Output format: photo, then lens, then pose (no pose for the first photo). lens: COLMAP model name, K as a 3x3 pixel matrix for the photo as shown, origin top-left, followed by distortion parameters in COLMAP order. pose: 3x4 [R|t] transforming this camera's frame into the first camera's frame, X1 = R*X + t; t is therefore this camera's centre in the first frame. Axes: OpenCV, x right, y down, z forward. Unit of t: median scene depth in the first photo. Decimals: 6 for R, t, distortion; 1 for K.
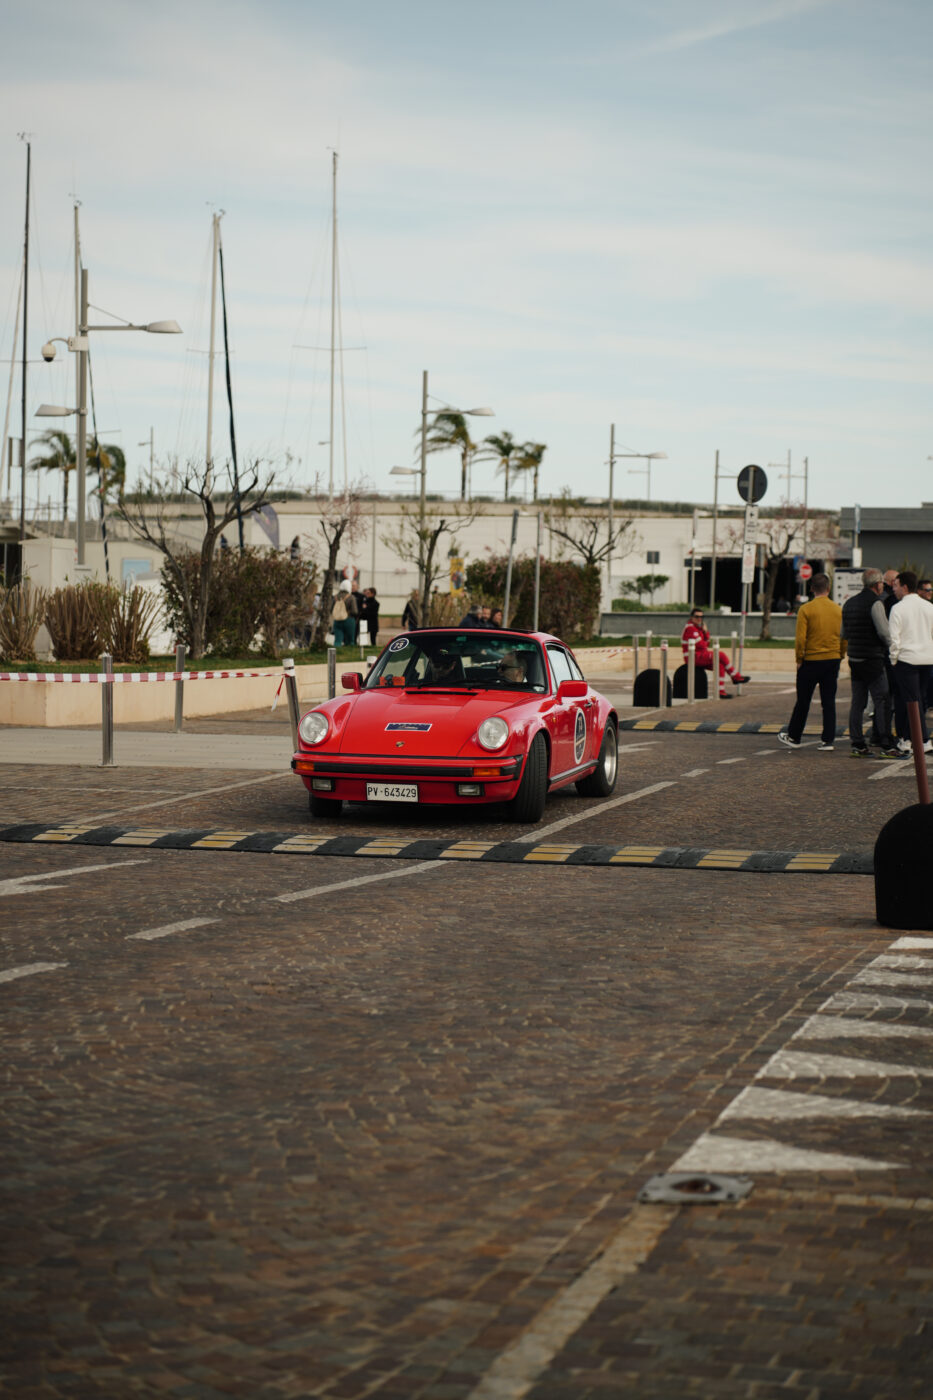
lens RADIAL K [[2984.2, 0, 466.5], [0, 2984.2, 700.0], [0, 0, 1]] dist [0.073390, 0.467659]
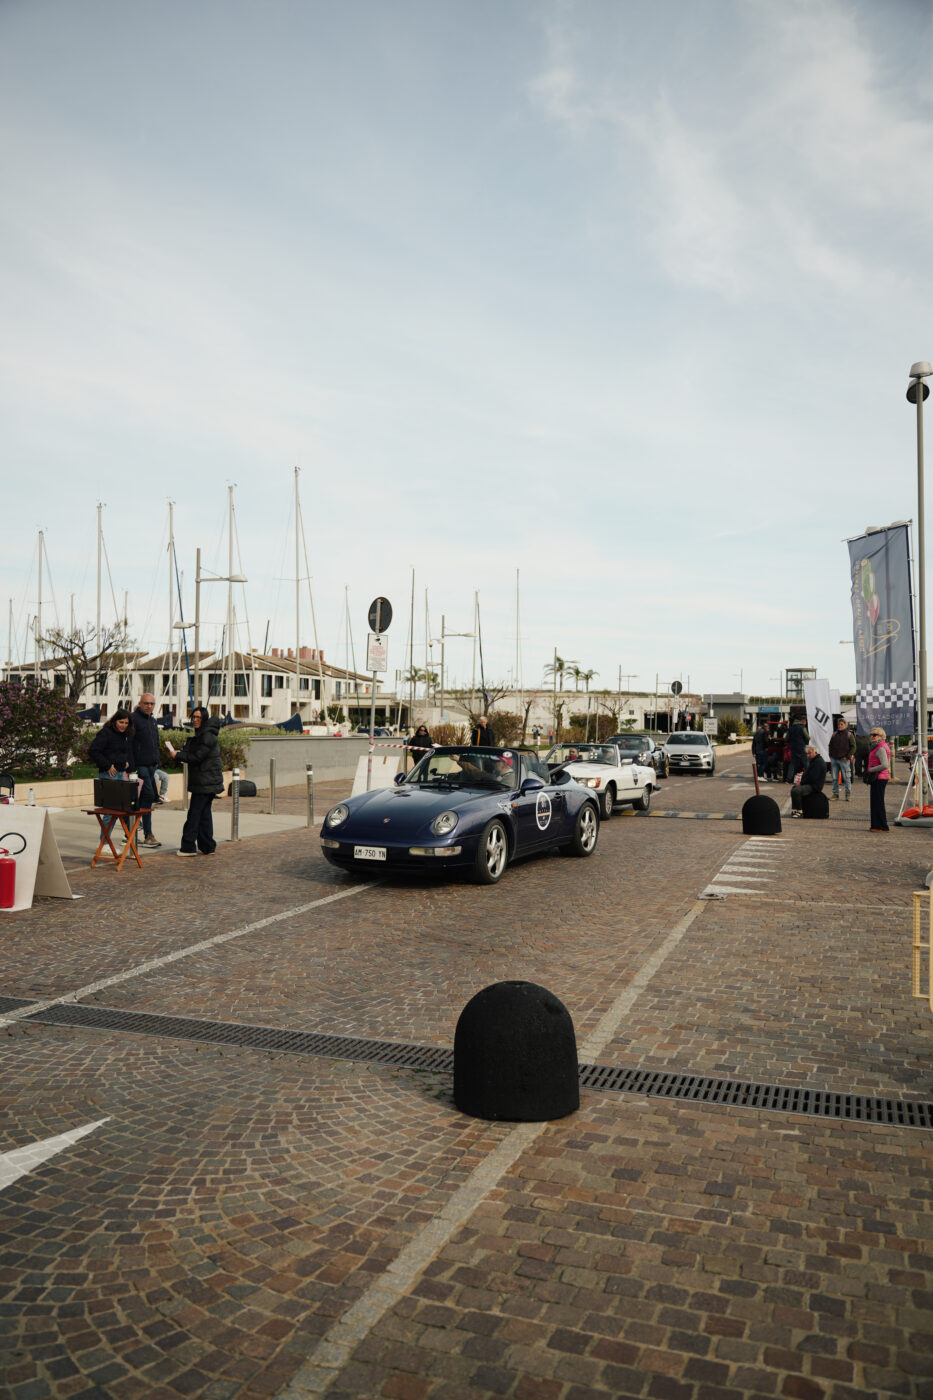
lens RADIAL K [[1112.1, 0, 463.8], [0, 1112.1, 699.8], [0, 0, 1]] dist [-0.007420, 0.006883]
pose [[0.996496, -0.004724, -0.083504, -0.045363], [-0.000190, 0.998273, -0.058737, 0.002103], [0.083637, 0.058547, 0.994775, -0.157884]]
